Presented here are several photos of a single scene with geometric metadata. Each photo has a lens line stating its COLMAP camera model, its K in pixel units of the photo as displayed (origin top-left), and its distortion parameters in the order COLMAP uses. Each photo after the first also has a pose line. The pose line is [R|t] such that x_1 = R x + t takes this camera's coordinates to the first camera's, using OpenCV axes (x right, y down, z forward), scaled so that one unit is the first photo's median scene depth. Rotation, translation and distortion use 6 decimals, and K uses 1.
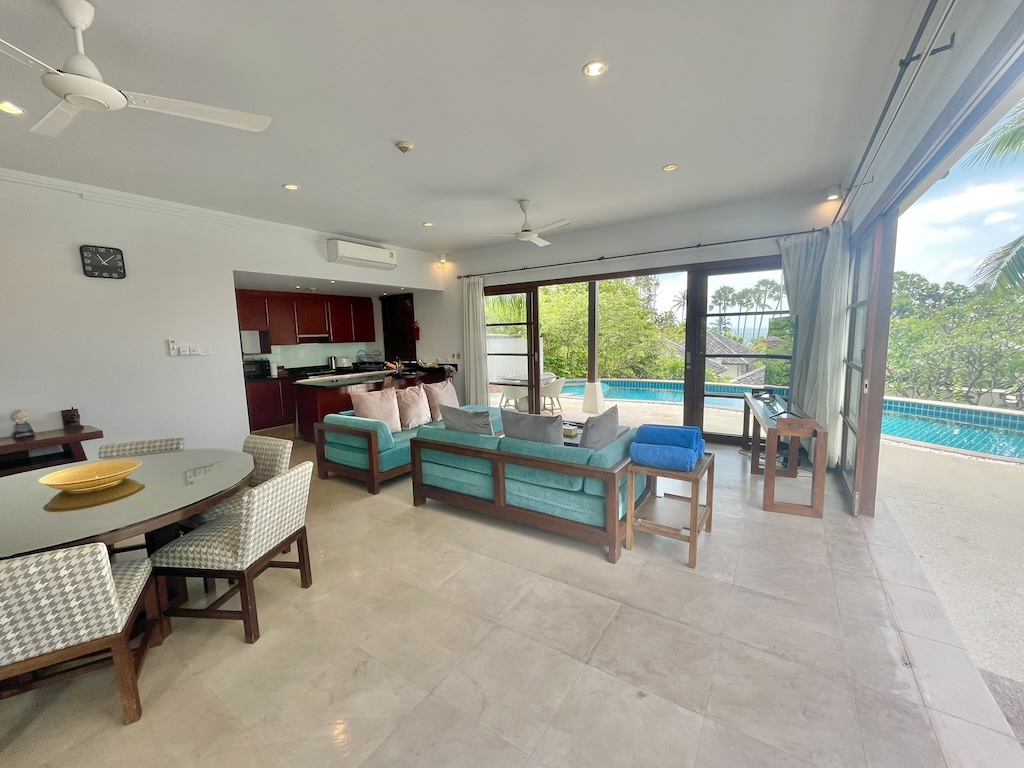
lens RADIAL K [[413.0, 0, 512.0], [0, 413.0, 384.0], [0, 0, 1]] dist [-0.000084, 0.000060]
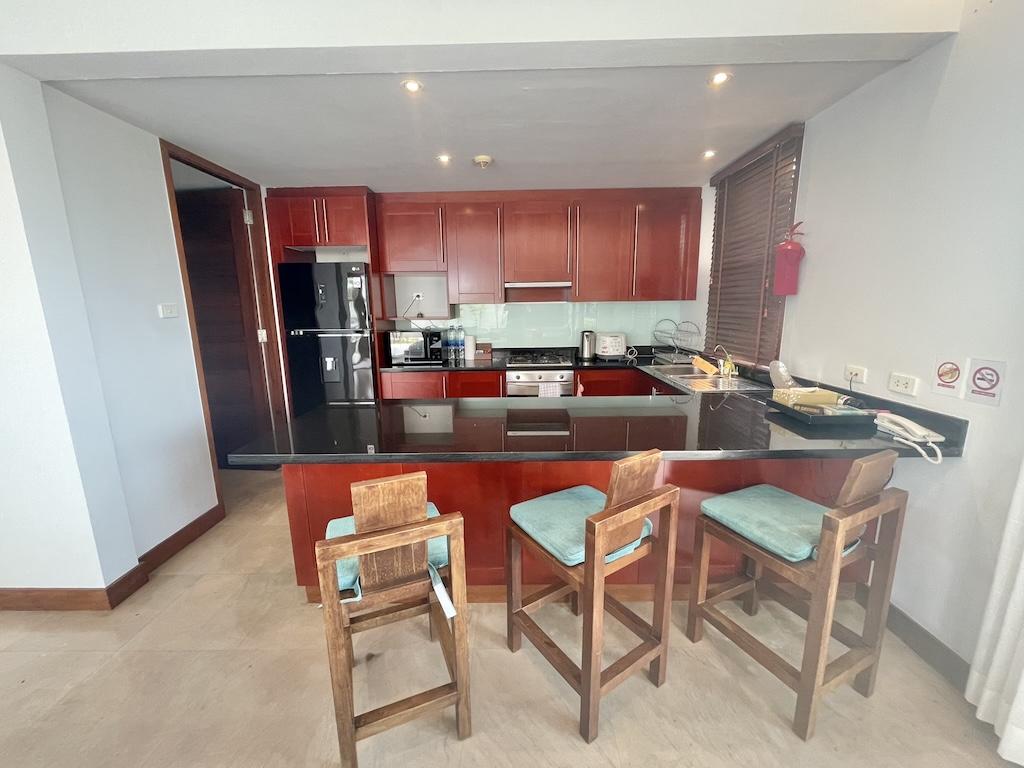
lens RADIAL K [[413.0, 0, 512.0], [0, 413.0, 384.0], [0, 0, 1]] dist [-0.000084, 0.000060]
pose [[0.547494, 0.174676, -0.818375, -0.088661], [-0.098487, 0.984625, 0.144273, -0.067329], [0.830994, 0.001611, 0.556280, 0.680433]]
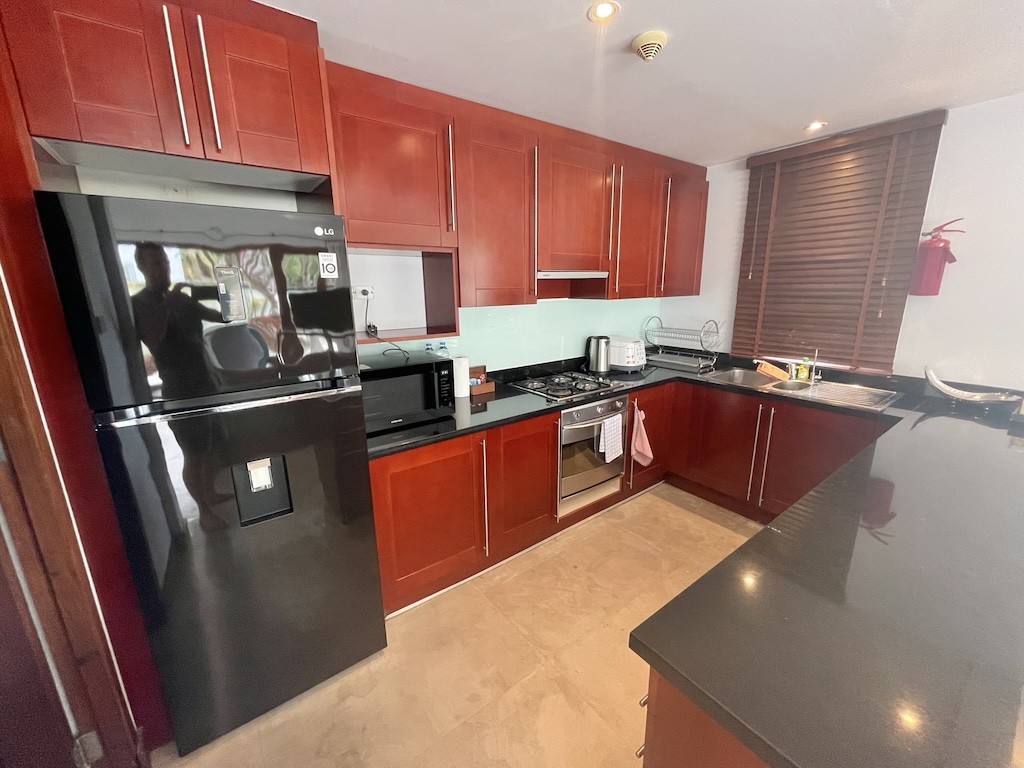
lens RADIAL K [[413.0, 0, 512.0], [0, 413.0, 384.0], [0, 0, 1]] dist [-0.000084, 0.000060]
pose [[0.941541, 0.089590, -0.324767, -0.394675], [-0.048731, 0.990072, 0.131842, -0.070177], [0.333354, -0.108309, 0.936560, 0.646292]]
